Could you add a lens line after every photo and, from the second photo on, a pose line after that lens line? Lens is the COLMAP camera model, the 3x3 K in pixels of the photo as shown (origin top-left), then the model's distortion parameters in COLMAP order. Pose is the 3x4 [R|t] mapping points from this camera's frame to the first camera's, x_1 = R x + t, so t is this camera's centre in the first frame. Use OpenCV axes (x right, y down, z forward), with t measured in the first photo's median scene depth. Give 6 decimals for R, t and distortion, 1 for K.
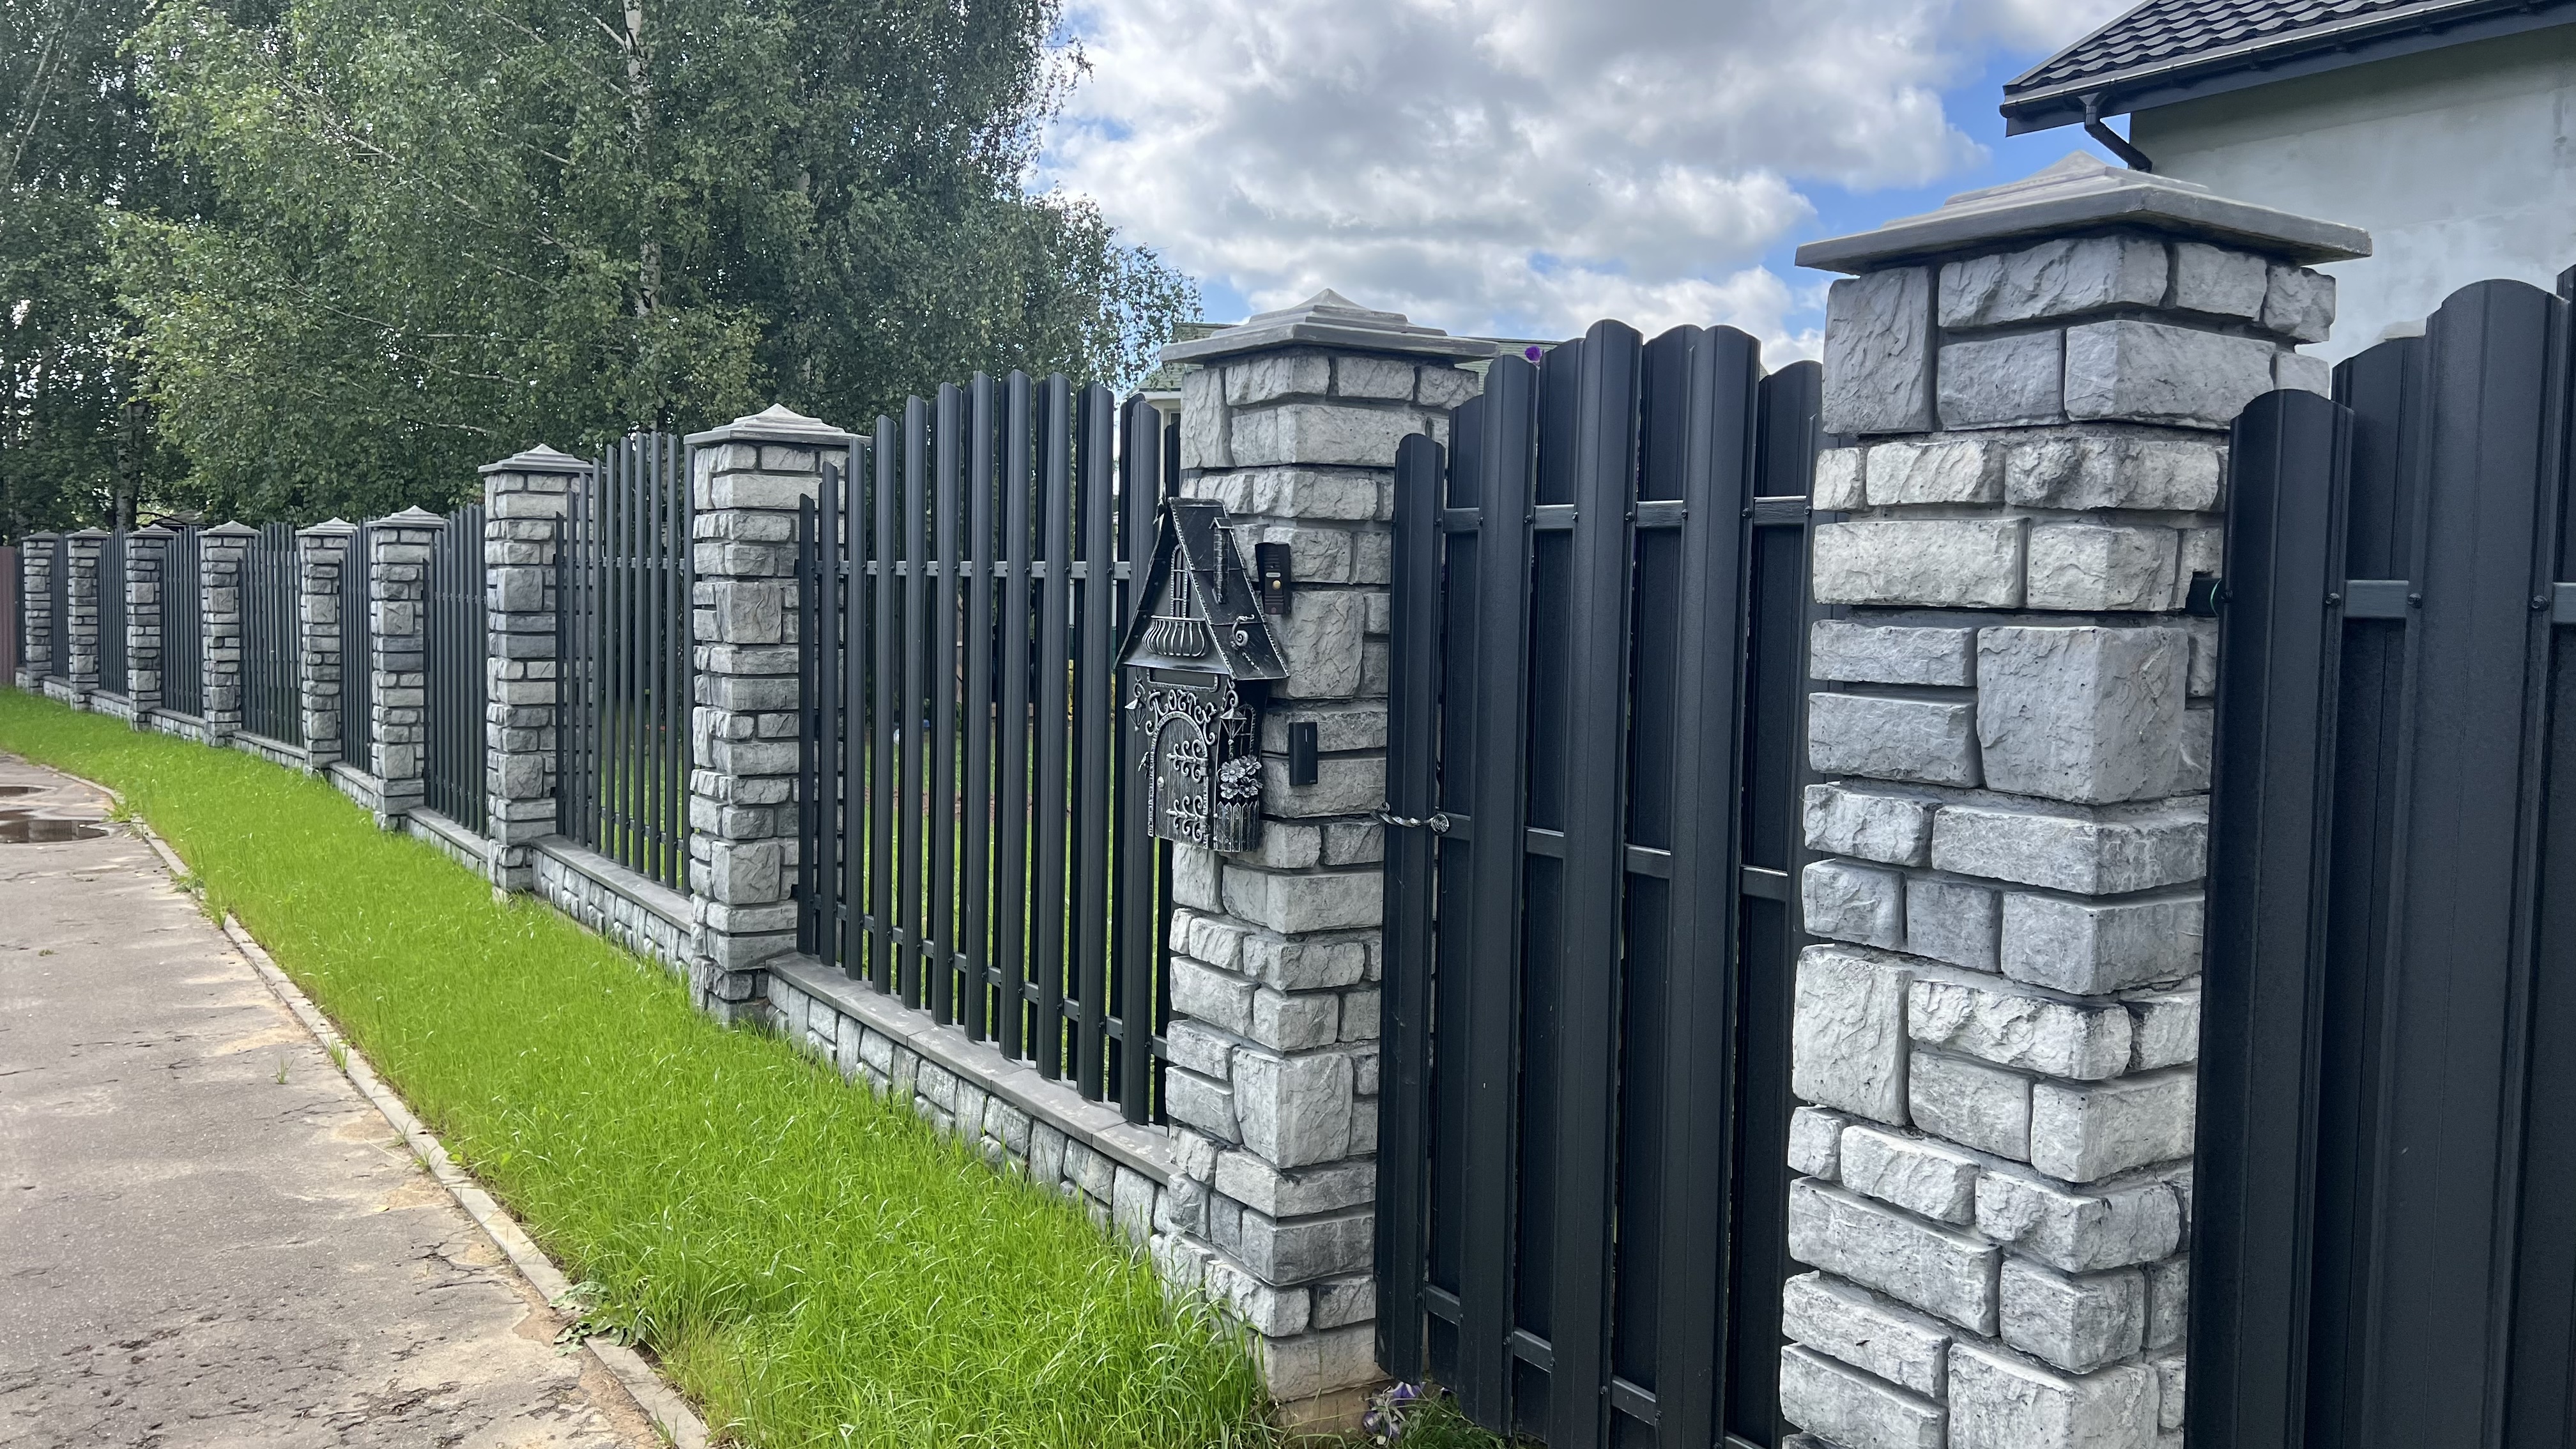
lens RADIAL K [[1946.0, 0, 1269.6], [0, 1946.0, 697.3], [0, 0, 1]] dist [0.057663, -0.079828]
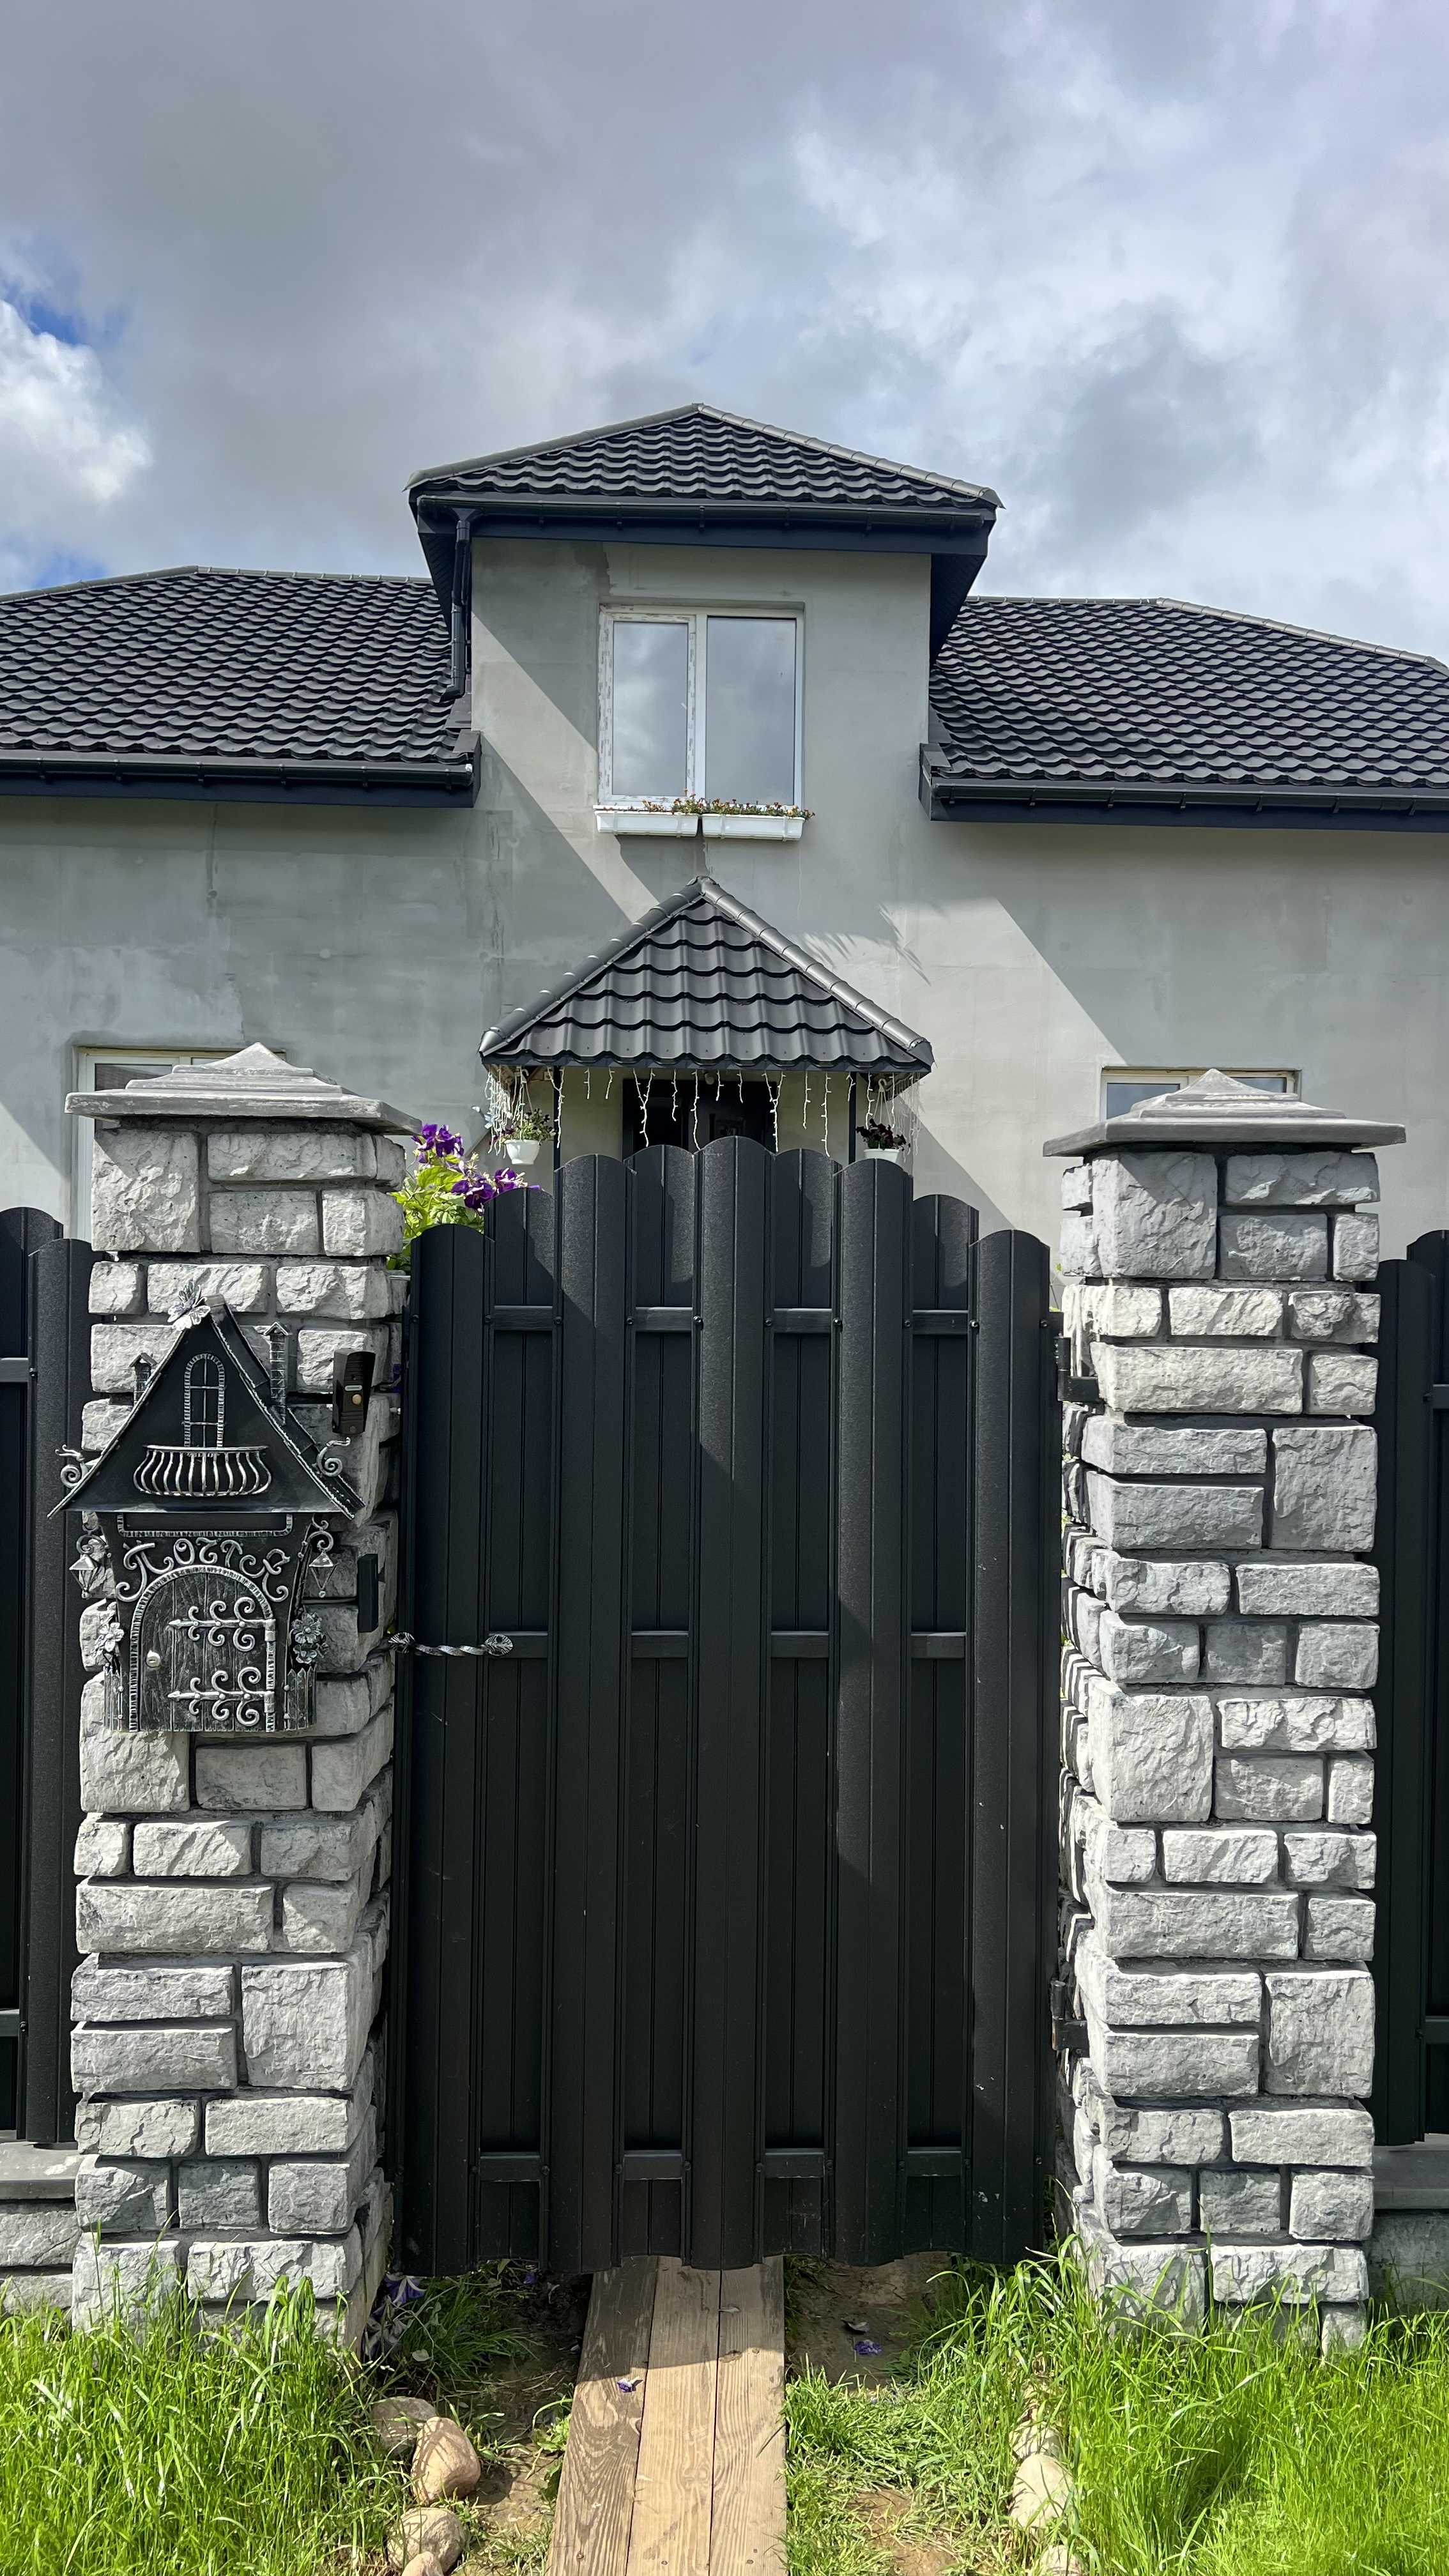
lens RADIAL K [[1946.0, 0, 769.4], [0, 1946.0, 1268.8], [0, 0, 1]] dist [0.057663, -0.079828]
pose [[0.509914, -0.015169, 0.860092, -0.565637], [0.047497, 0.998816, -0.010543, -0.086524], [-0.858913, 0.046228, 0.510030, 0.358329]]
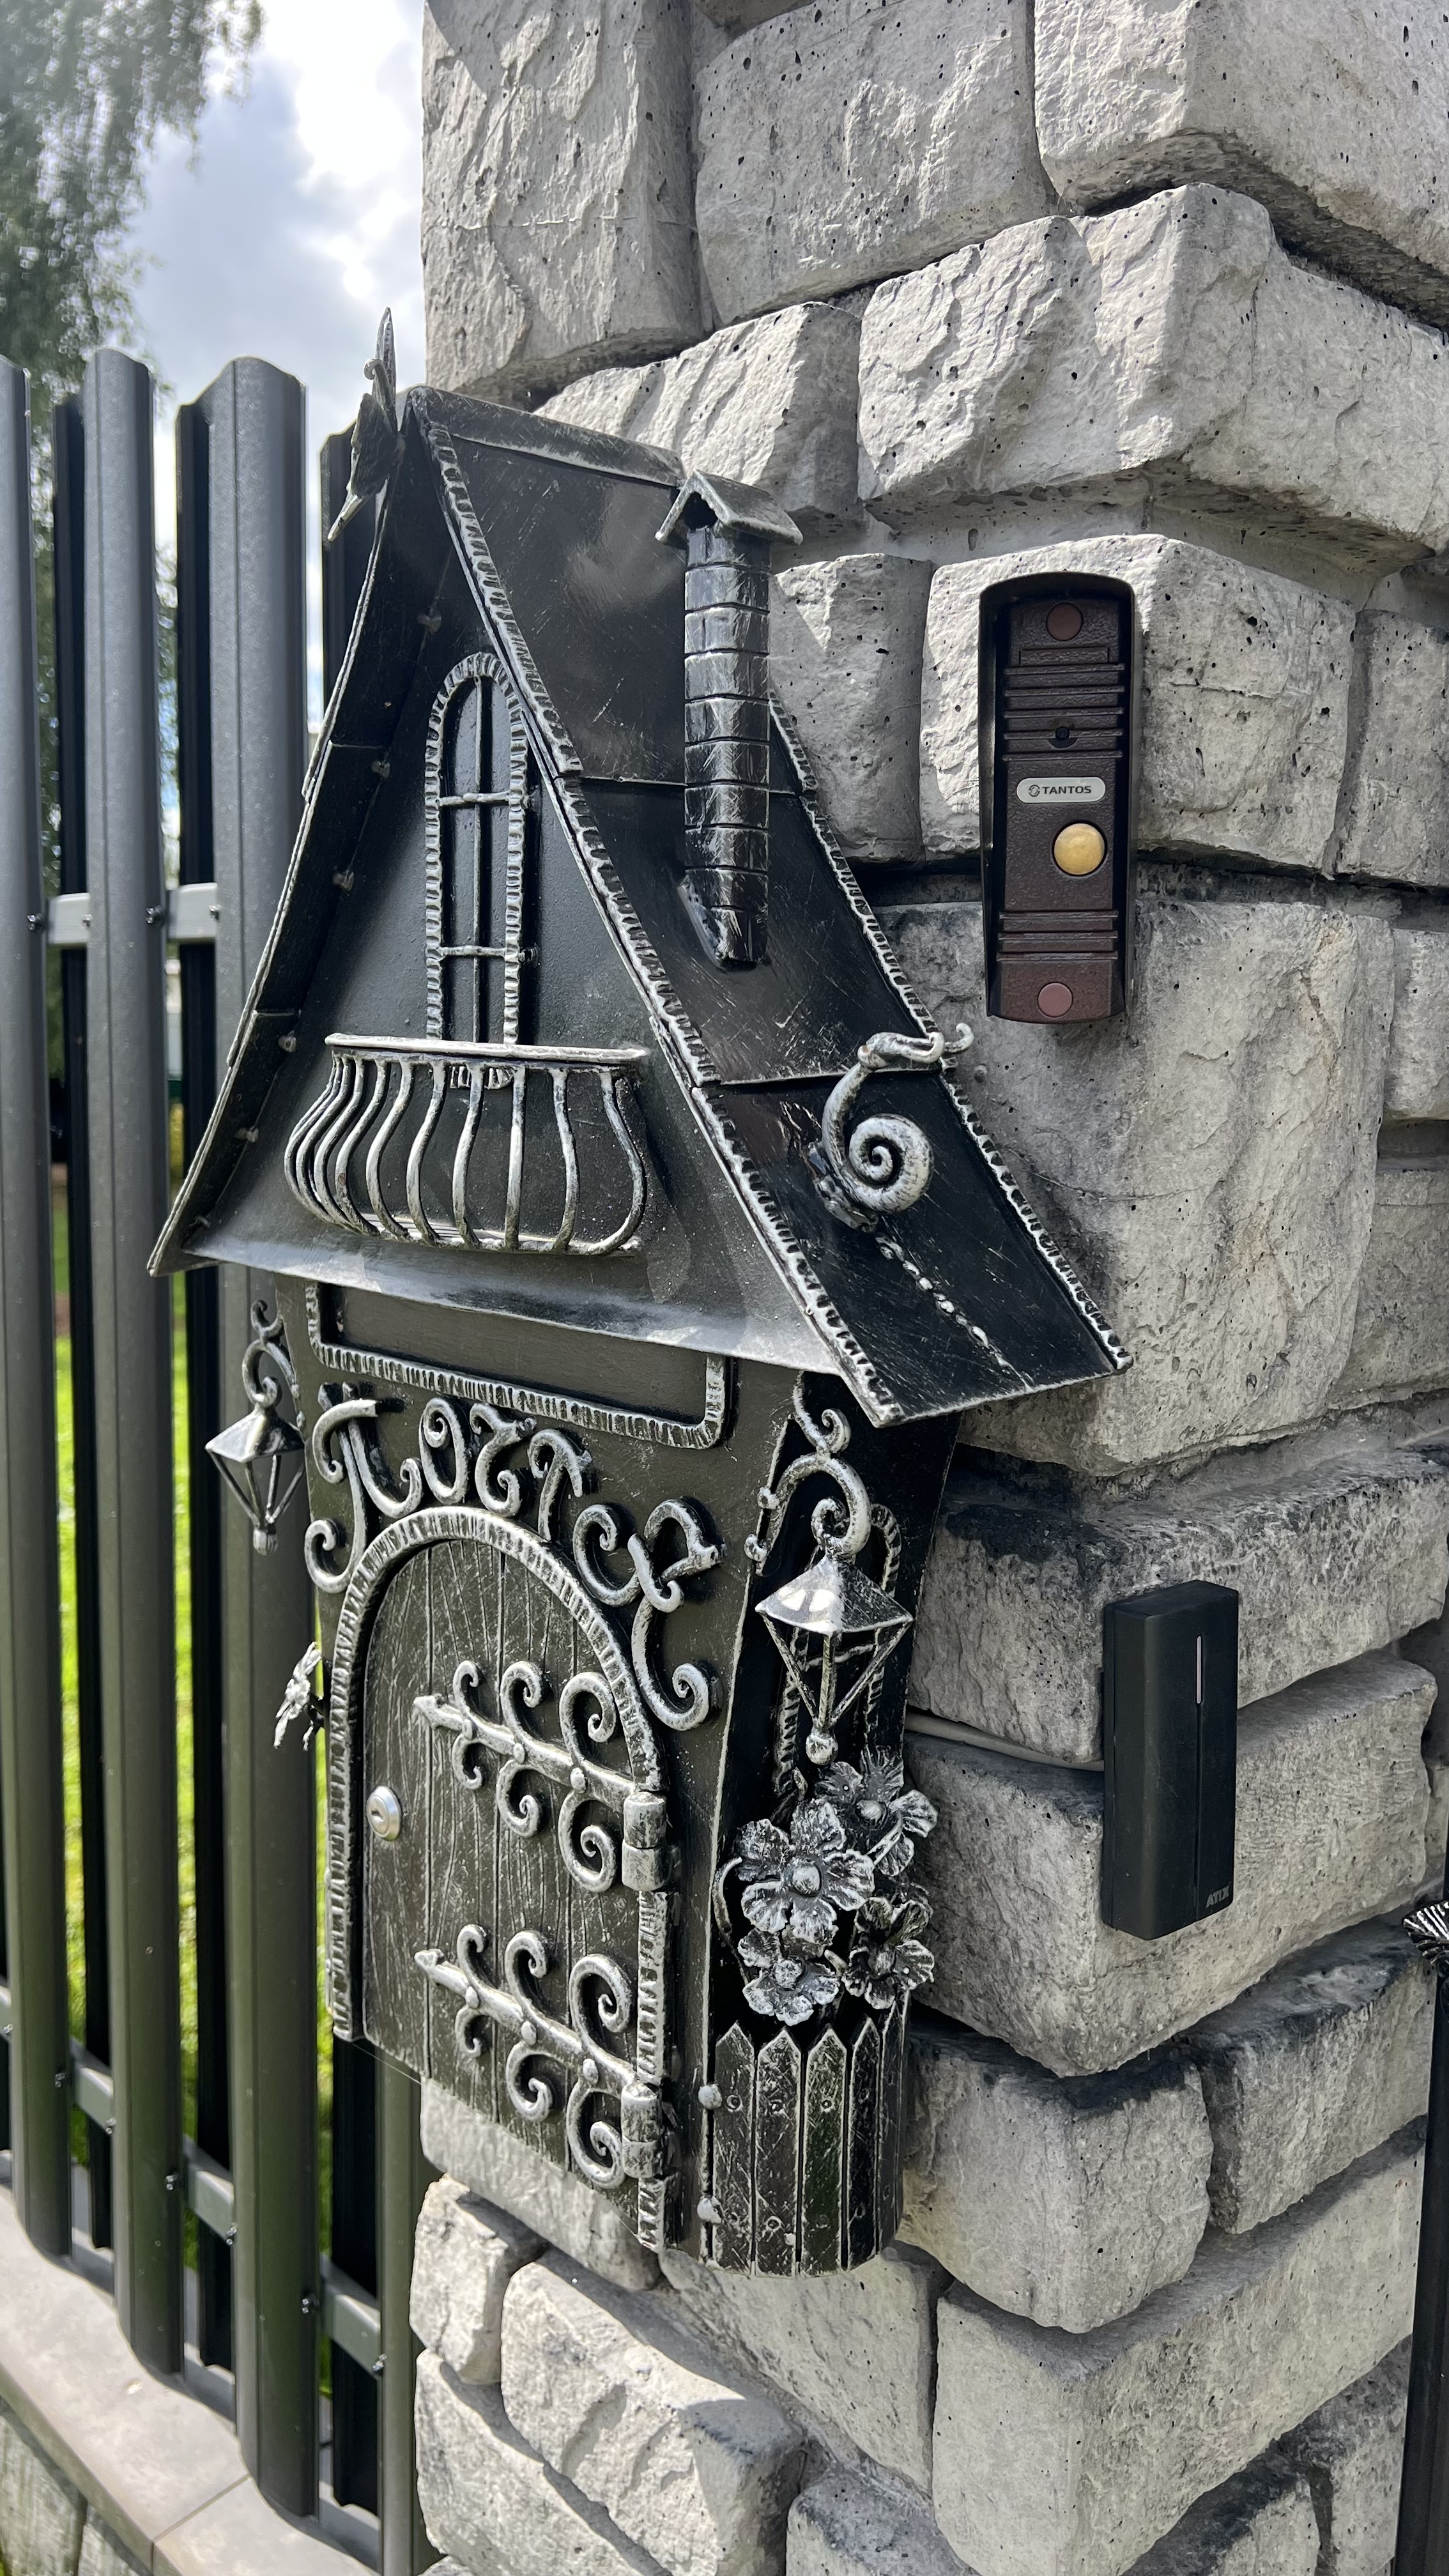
lens RADIAL K [[1946.0, 0, 750.7], [0, 1946.0, 1287.9], [0, 0, 1]] dist [0.057663, -0.079828]
pose [[0.982665, -0.021091, 0.184185, -0.051904], [0.007717, 0.997300, 0.073028, -0.028078], [-0.185228, -0.070341, 0.980175, 0.734925]]
